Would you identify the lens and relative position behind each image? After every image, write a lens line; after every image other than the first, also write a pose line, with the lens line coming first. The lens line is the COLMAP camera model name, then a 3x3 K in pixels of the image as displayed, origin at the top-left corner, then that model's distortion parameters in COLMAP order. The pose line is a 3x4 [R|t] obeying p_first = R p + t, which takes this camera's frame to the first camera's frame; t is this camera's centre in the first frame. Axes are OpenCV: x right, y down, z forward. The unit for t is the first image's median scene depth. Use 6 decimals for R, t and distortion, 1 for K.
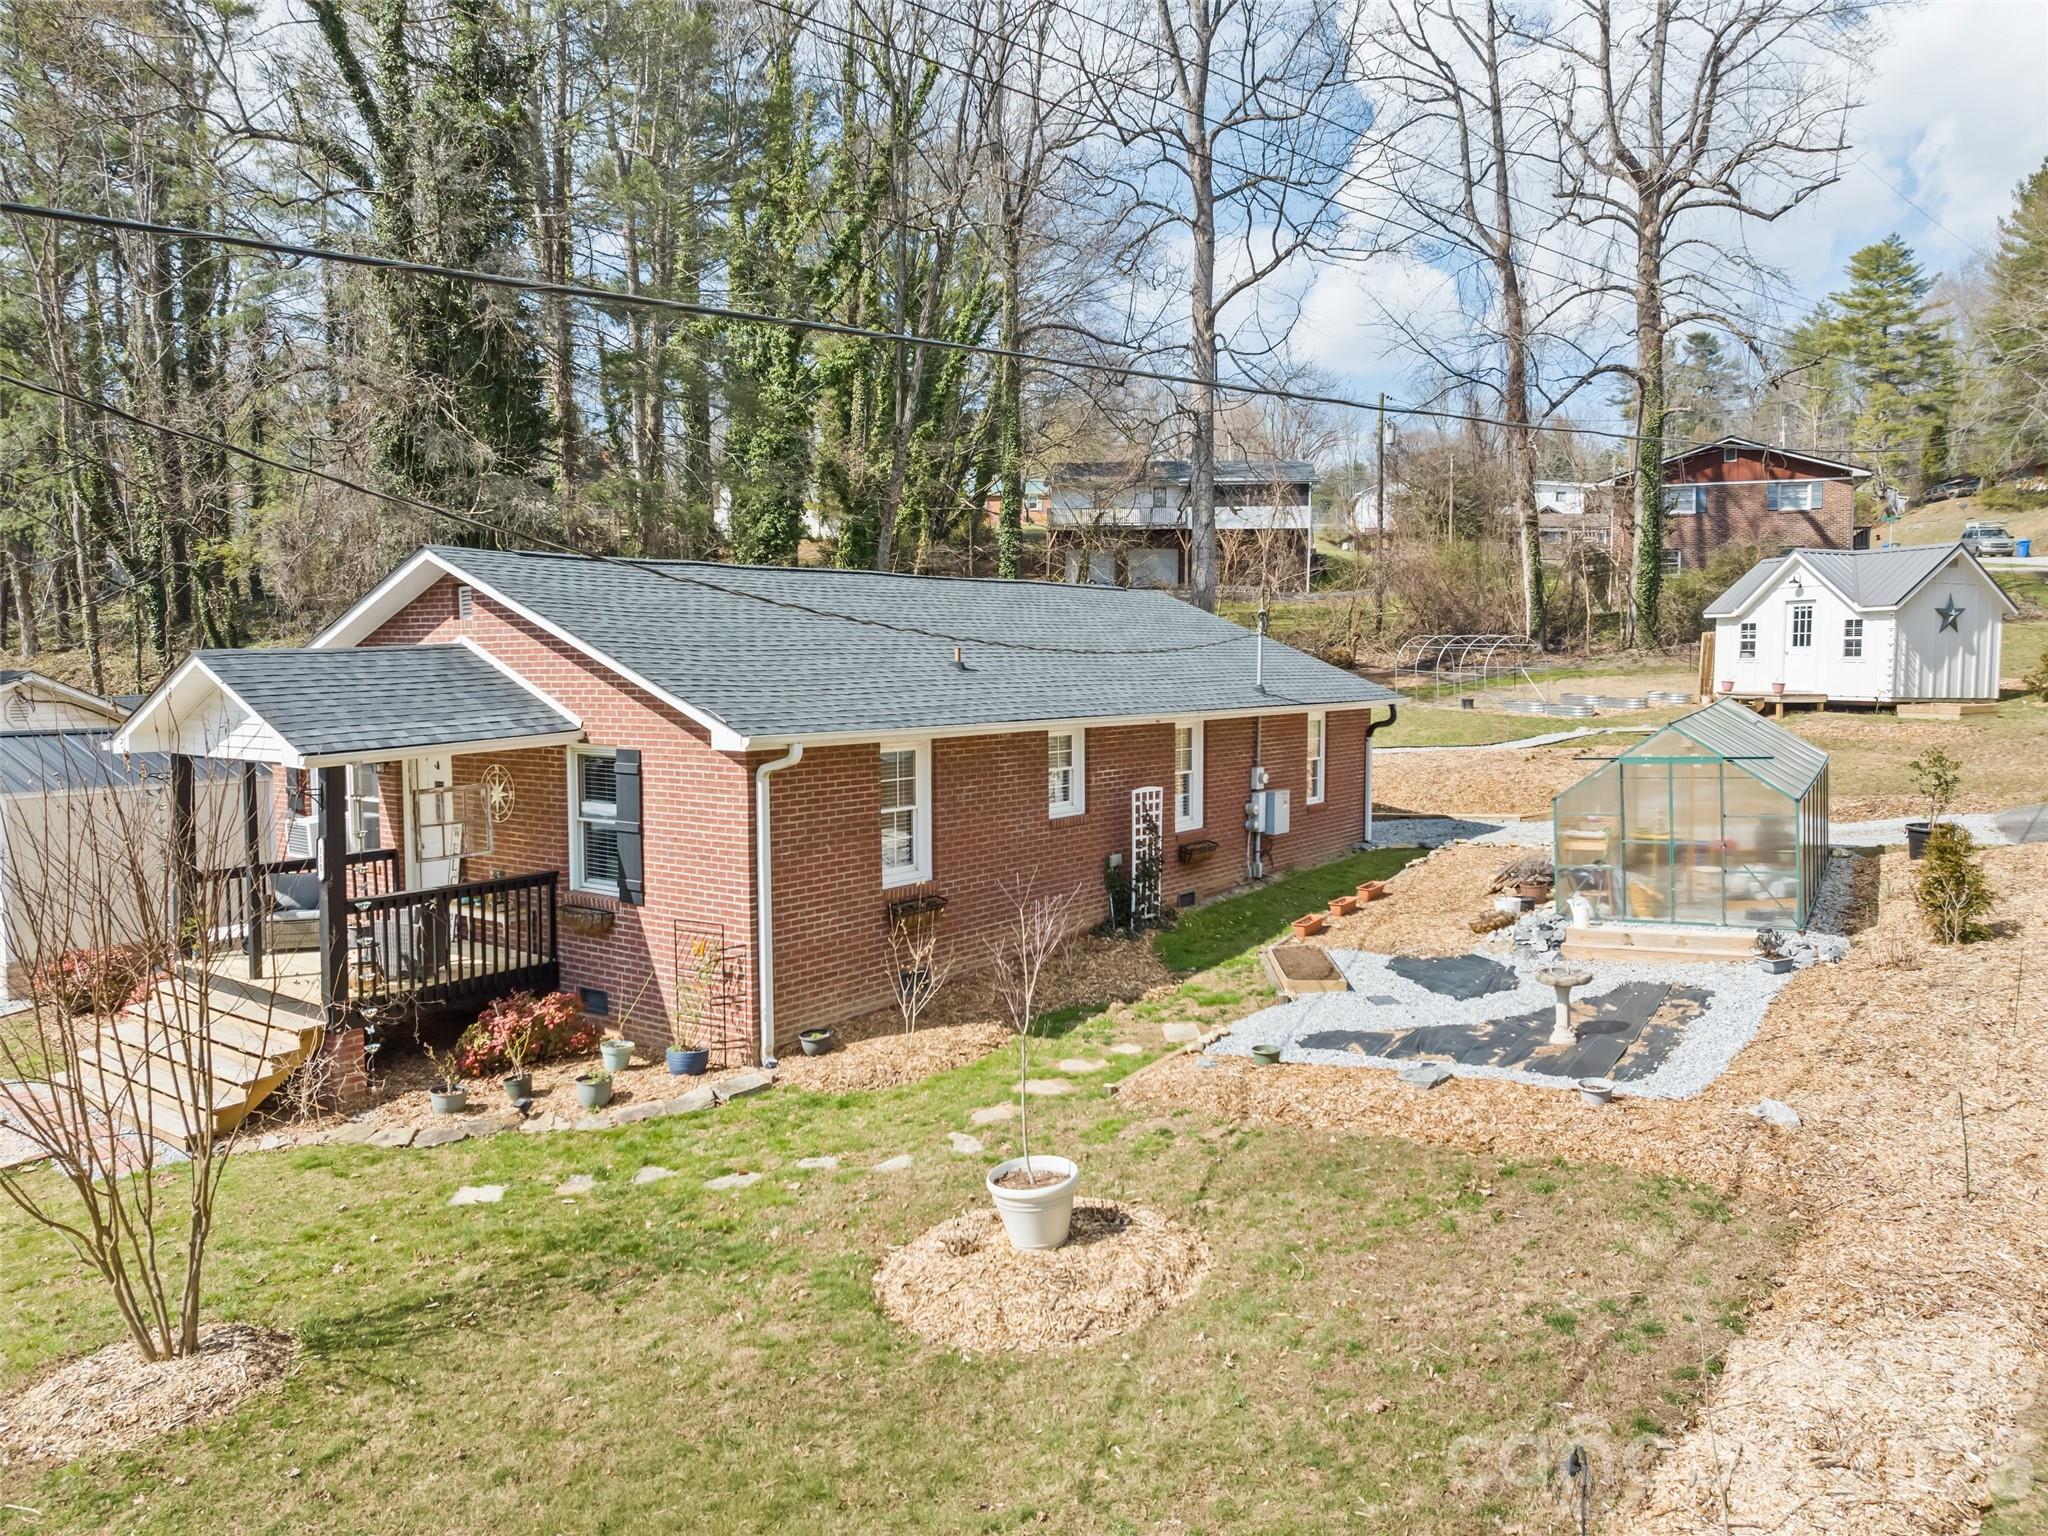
lens RADIAL K [[1425.2, 0, 1024.1], [0, 1425.2, 758.5], [0, 0, 1]] dist [-0.041611, 0.001508]
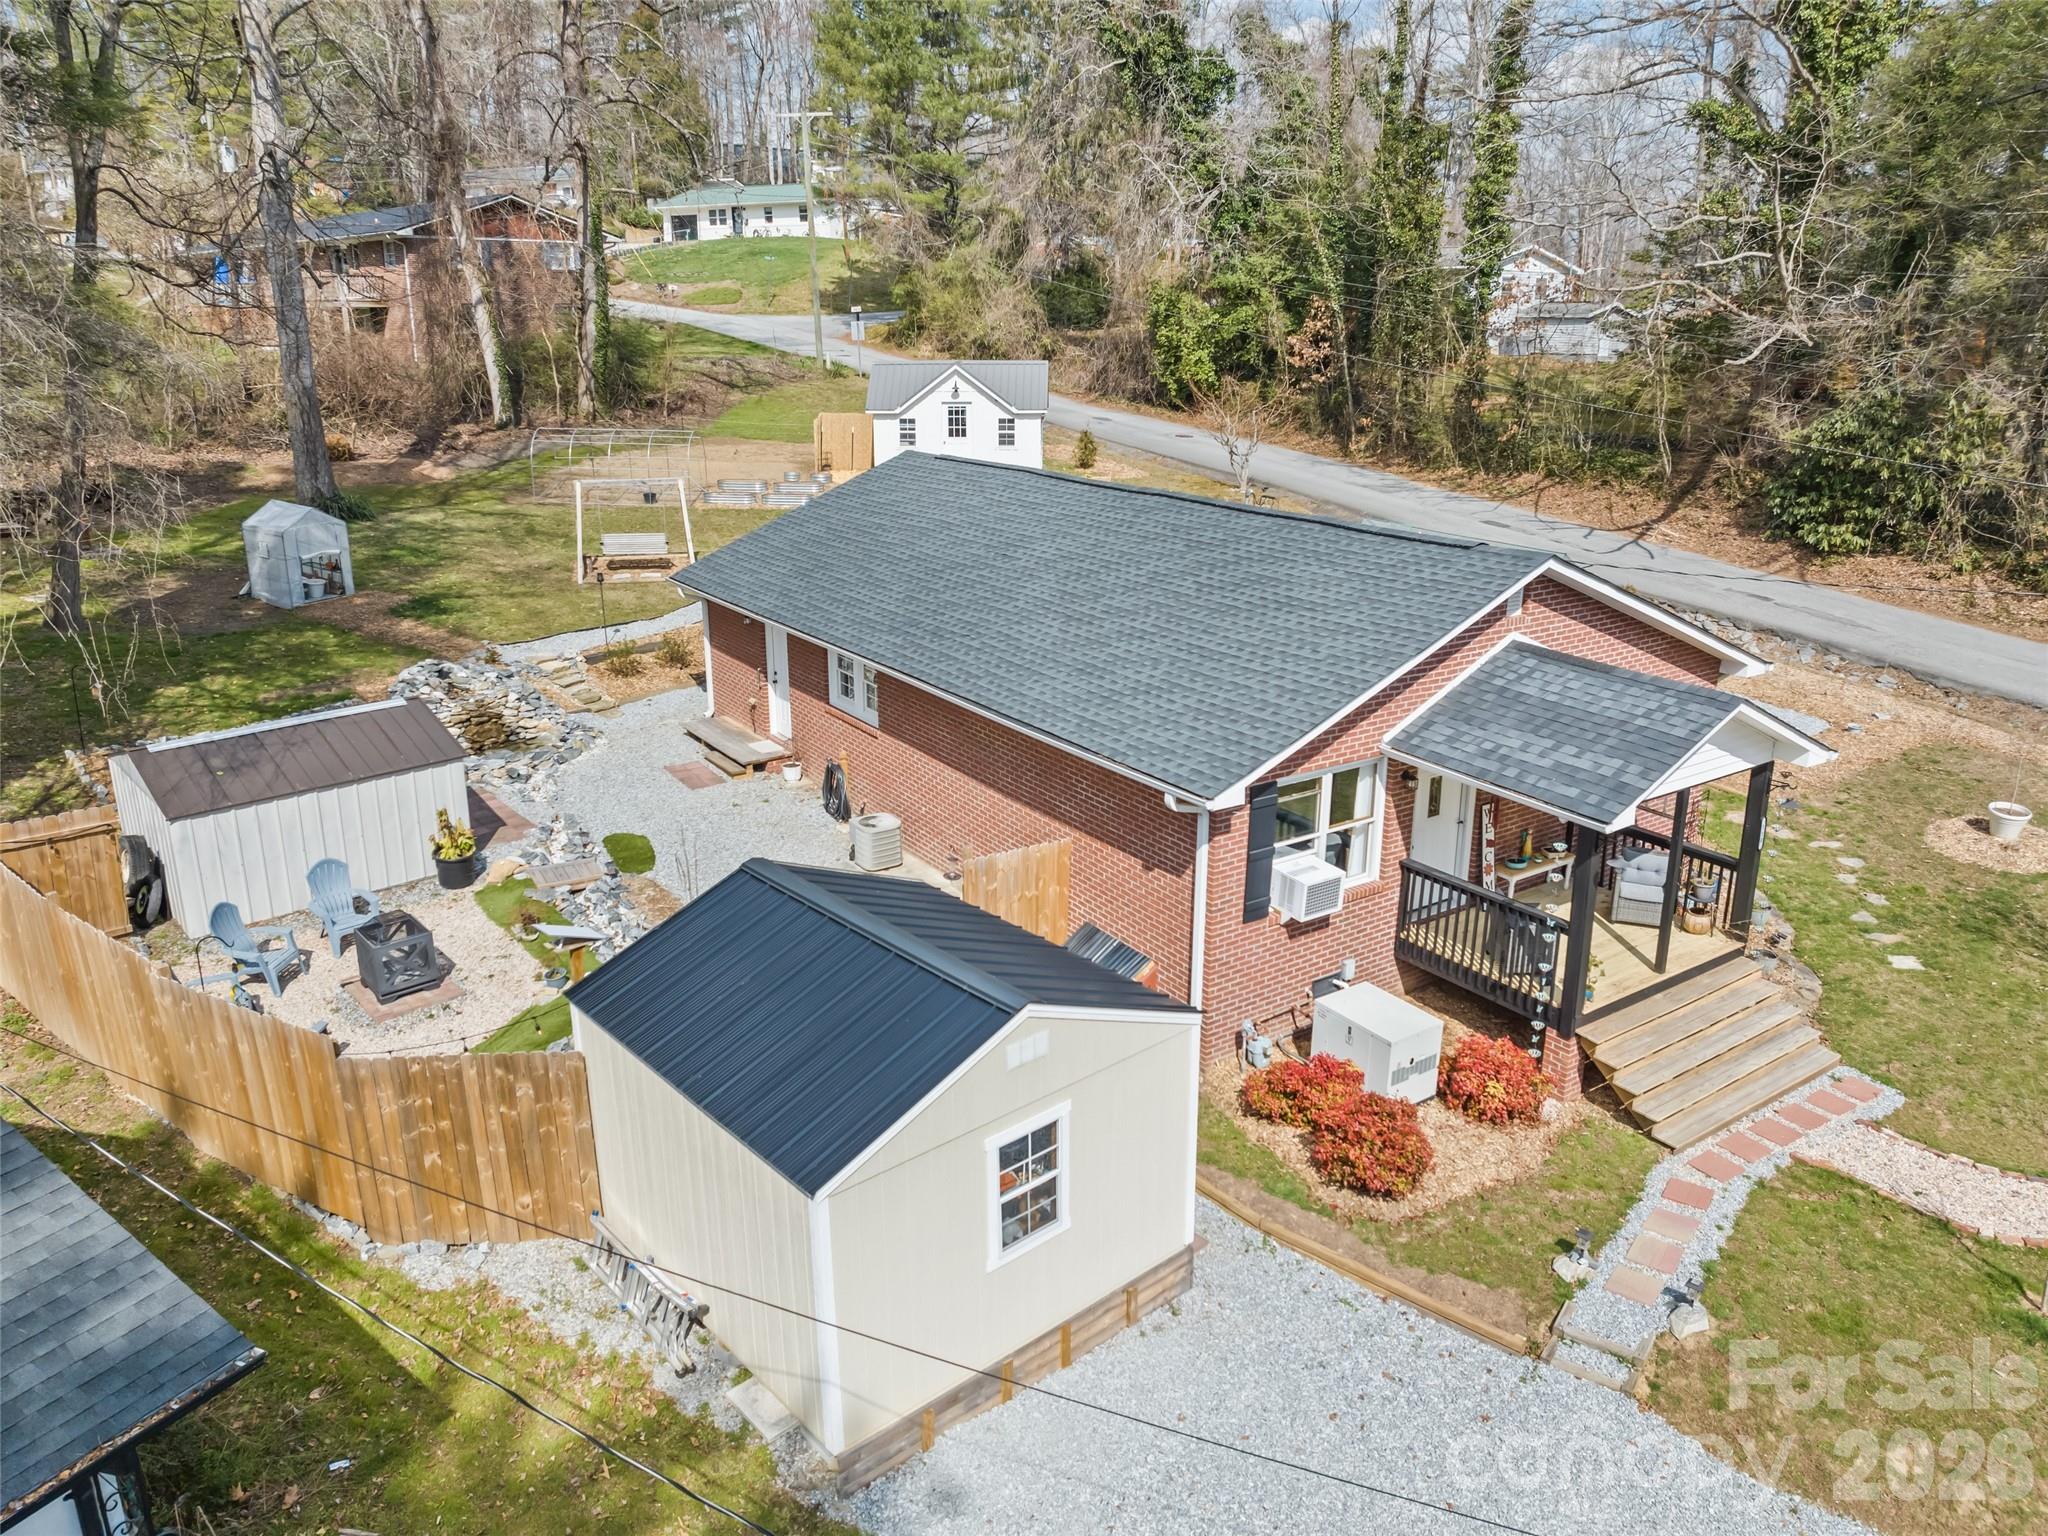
lens RADIAL K [[1428.2, 0, 1029.0], [0, 1428.2, 762.3], [0, 0, 1]] dist [-0.038082, 0.000584]
pose [[0.334065, -0.278435, 0.900485, -1.198130], [0.064071, 0.959870, 0.273028, -0.245606], [-0.940370, -0.033514, 0.338499, 0.780052]]
